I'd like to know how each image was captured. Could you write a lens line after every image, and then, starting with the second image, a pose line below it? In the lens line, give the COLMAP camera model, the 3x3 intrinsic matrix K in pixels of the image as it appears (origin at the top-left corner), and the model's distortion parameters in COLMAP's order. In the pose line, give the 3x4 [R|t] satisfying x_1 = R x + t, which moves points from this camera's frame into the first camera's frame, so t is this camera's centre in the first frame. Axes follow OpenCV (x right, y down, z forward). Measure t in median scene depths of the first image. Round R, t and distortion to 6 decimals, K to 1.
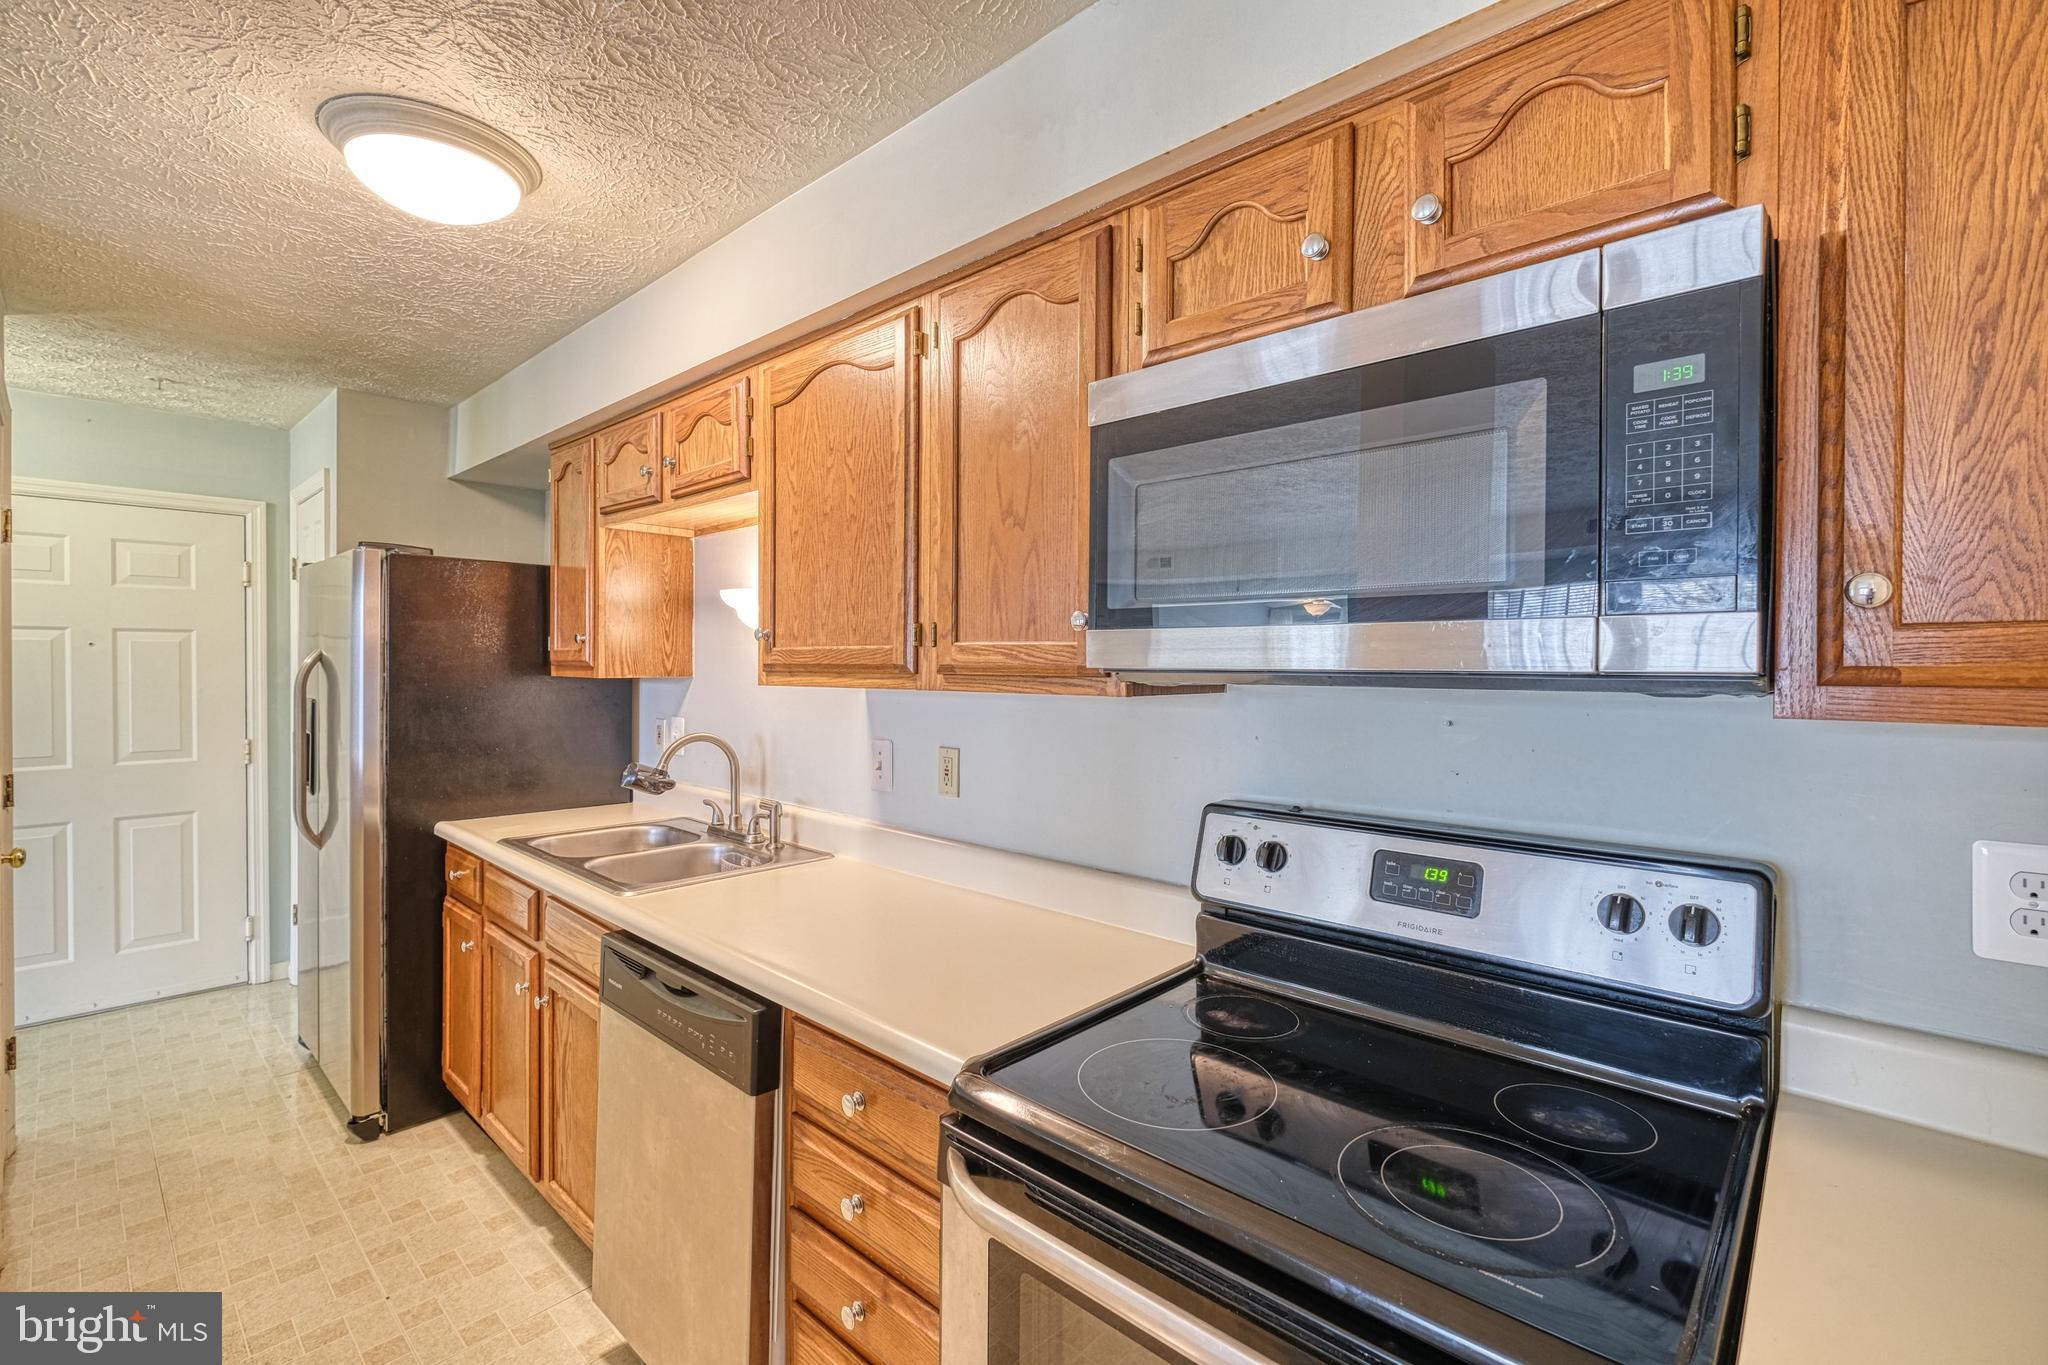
lens RADIAL K [[896.0, 0, 1035.5], [0, 896.0, 670.1], [0, 0, 1]] dist [-0.000123, -0.000504]
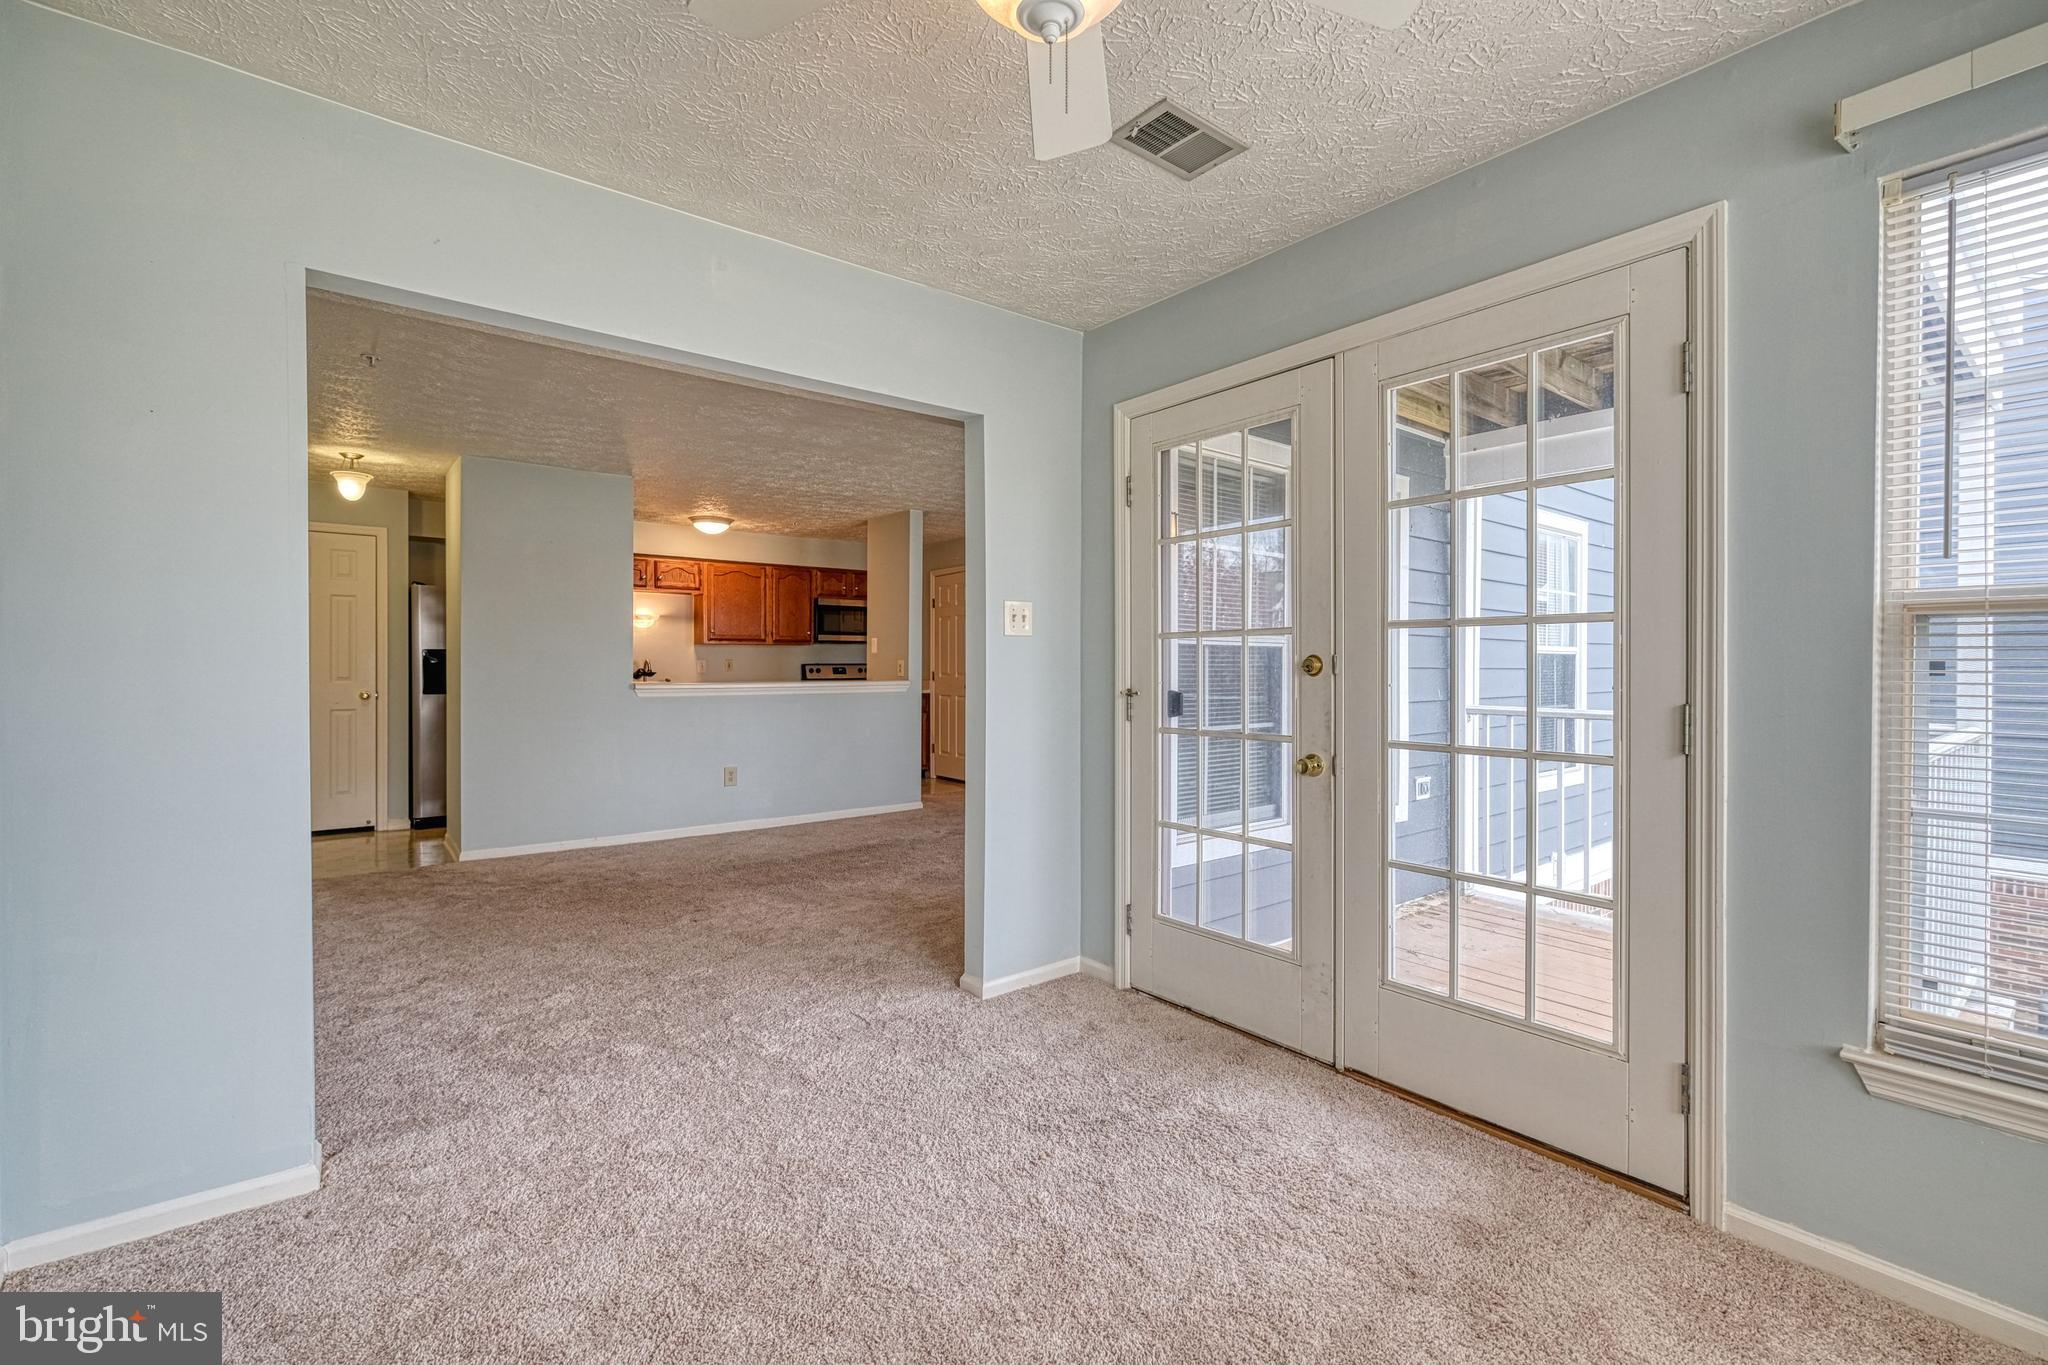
lens RADIAL K [[896.0, 0, 1035.5], [0, 896.0, 670.1], [0, 0, 1]] dist [-0.000123, -0.000504]
pose [[0.149017, -0.013208, 0.988746, -6.550262], [0.007306, 0.999898, 0.012256, 0.155765], [-0.988808, 0.005398, 0.149099, -1.660278]]
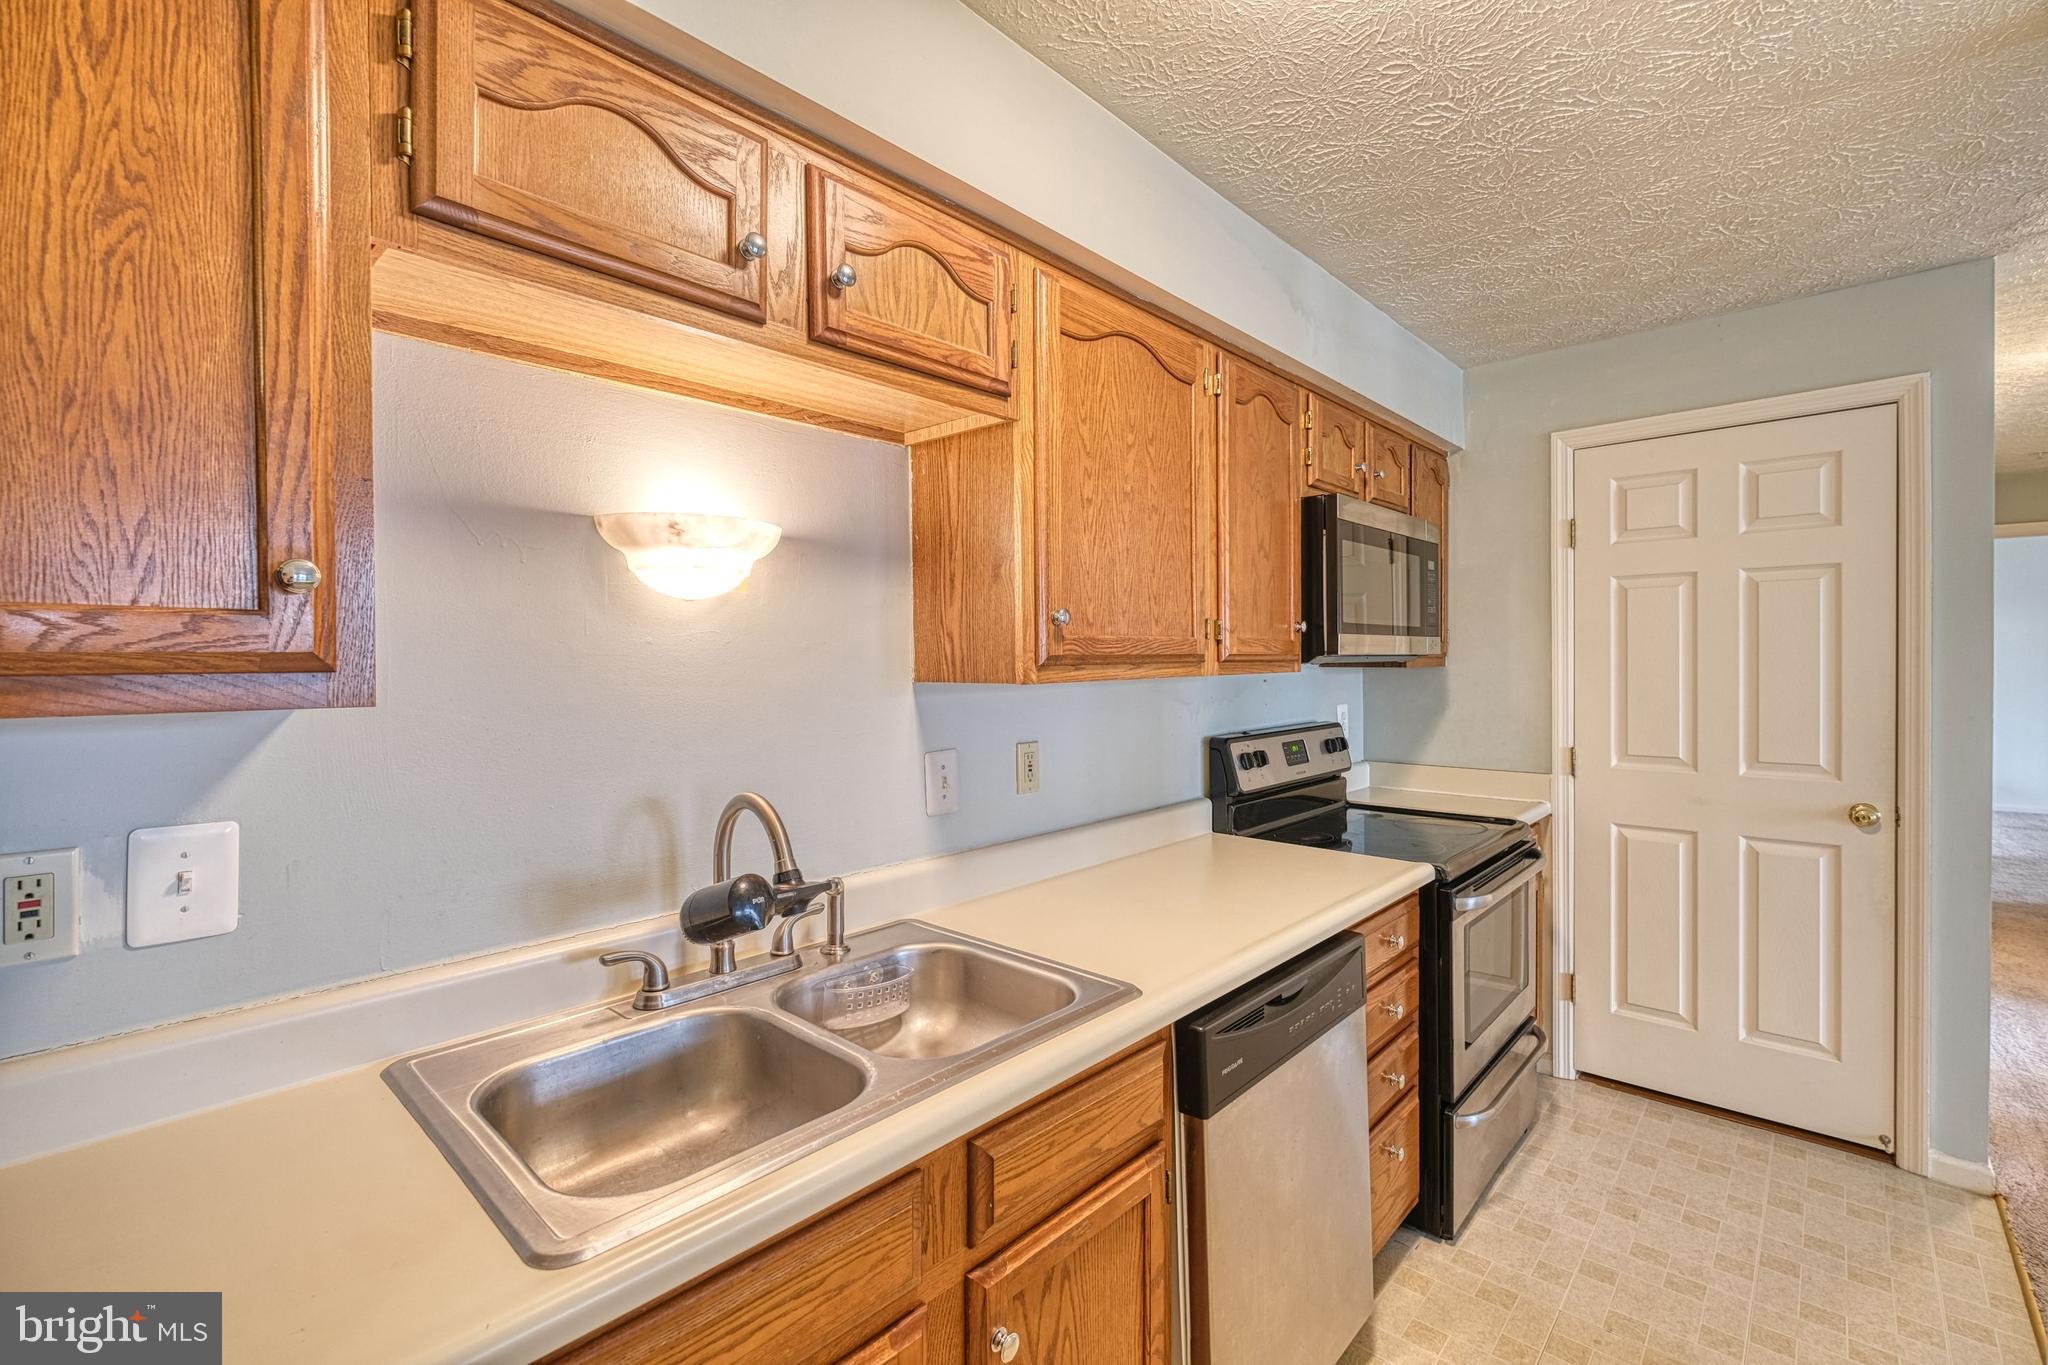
lens RADIAL K [[883.2, 0, 1034.2], [0, 883.2, 671.2], [0, 0, 1]] dist [-0.001659, -0.000262]
pose [[0.000764, -0.019989, 0.999800, -1.733640], [0.014444, 0.999696, 0.019976, -0.014151], [-0.999895, 0.014426, 0.001053, 1.647906]]
